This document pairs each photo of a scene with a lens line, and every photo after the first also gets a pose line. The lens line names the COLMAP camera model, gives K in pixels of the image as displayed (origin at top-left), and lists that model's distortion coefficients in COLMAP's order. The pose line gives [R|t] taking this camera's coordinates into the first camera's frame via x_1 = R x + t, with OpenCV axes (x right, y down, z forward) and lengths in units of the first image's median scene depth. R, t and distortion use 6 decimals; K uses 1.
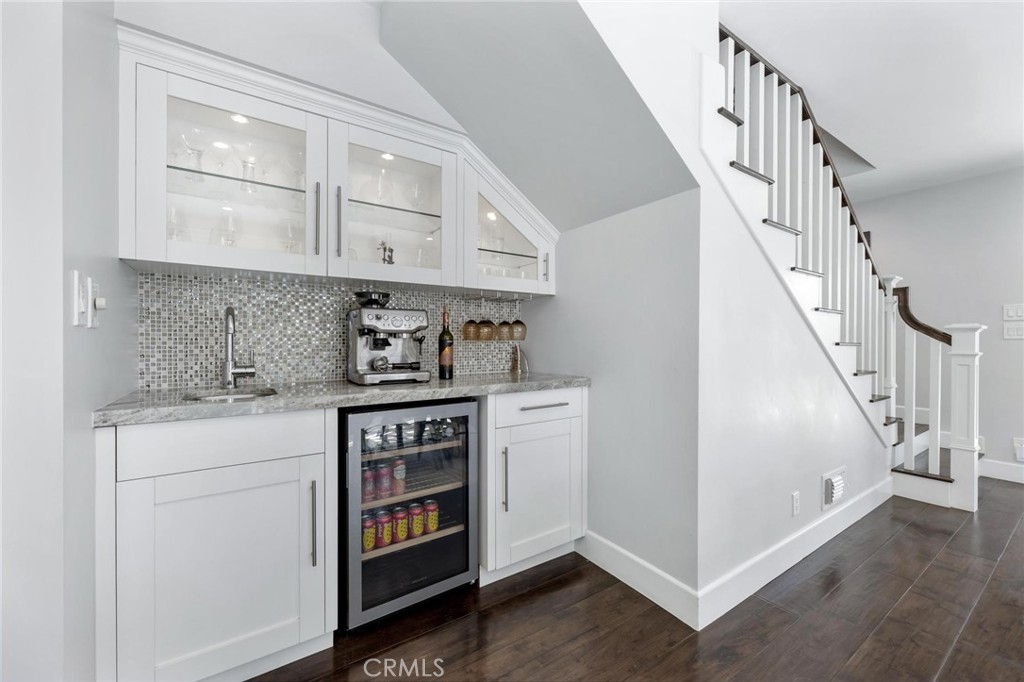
lens RADIAL K [[409.0, 0, 514.5], [0, 409.0, 343.2], [0, 0, 1]] dist [0.000935, 0.000258]
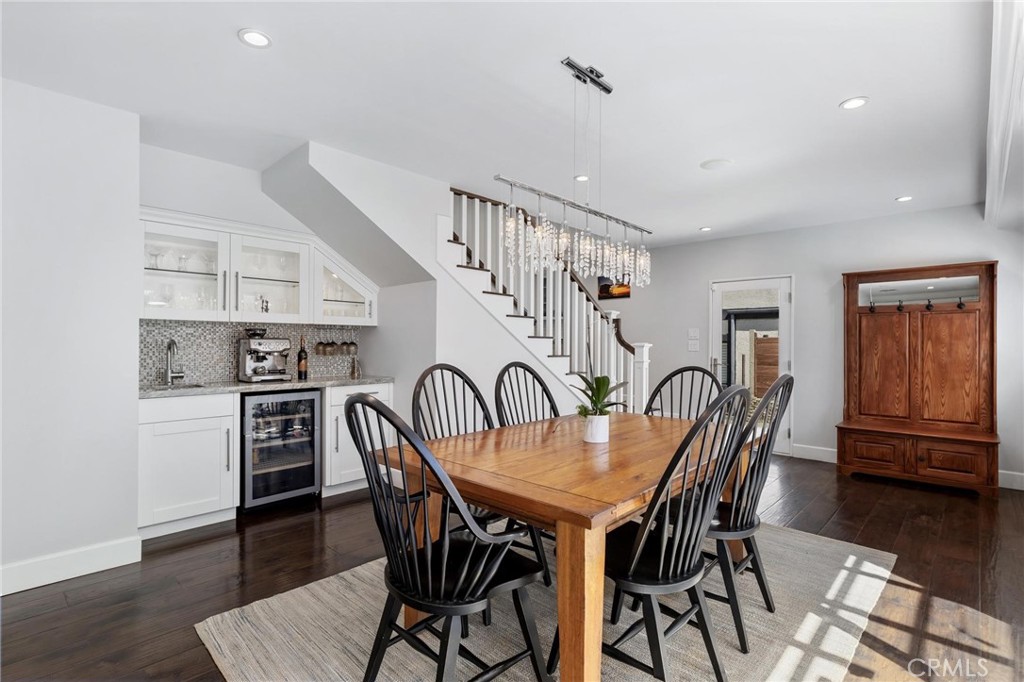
lens RADIAL K [[483.0, 0, 513.7], [0, 483.0, 343.4], [0, 0, 1]] dist [0.000591, 0.000042]
pose [[0.977433, 0.002276, 0.211233, 0.282324], [-0.001629, 0.999993, -0.003241, -0.057906], [-0.211239, 0.002824, 0.977430, -1.207388]]
